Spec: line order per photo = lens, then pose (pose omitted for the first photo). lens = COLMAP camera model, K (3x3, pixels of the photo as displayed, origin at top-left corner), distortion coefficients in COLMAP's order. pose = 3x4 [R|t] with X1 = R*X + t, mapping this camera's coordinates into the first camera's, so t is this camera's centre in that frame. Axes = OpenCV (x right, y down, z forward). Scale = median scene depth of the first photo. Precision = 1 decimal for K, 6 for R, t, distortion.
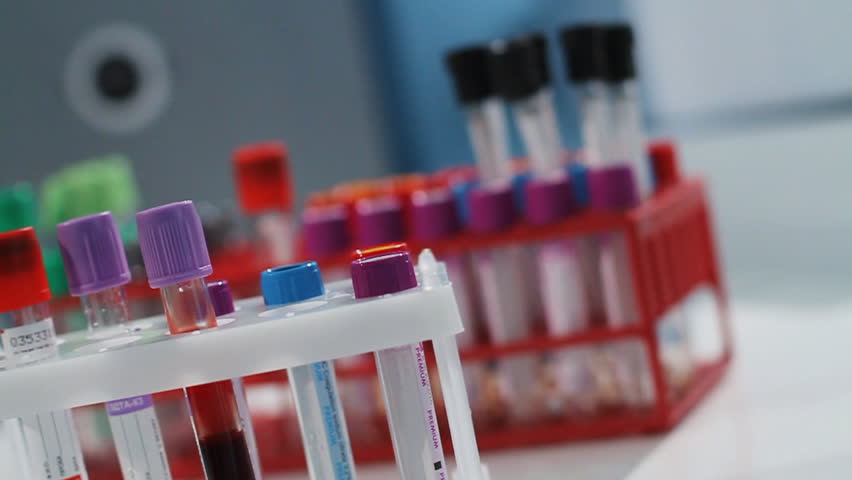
lens RADIAL K [[654.8, 0, 426.0], [0, 654.8, 240.0], [0, 0, 1]] dist [-0.001425, -0.003404]
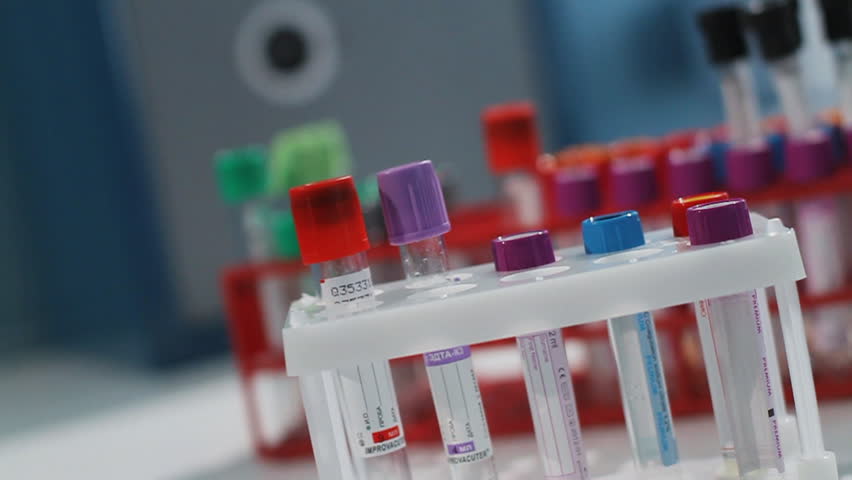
lens RADIAL K [[654.8, 0, 426.0], [0, 654.8, 240.0], [0, 0, 1]] dist [-0.001425, -0.003404]
pose [[0.999888, 0.000515, 0.014991, -0.504606], [-0.000525, 1.000000, 0.000655, 0.076812], [-0.014990, -0.000663, 0.999887, 0.007172]]
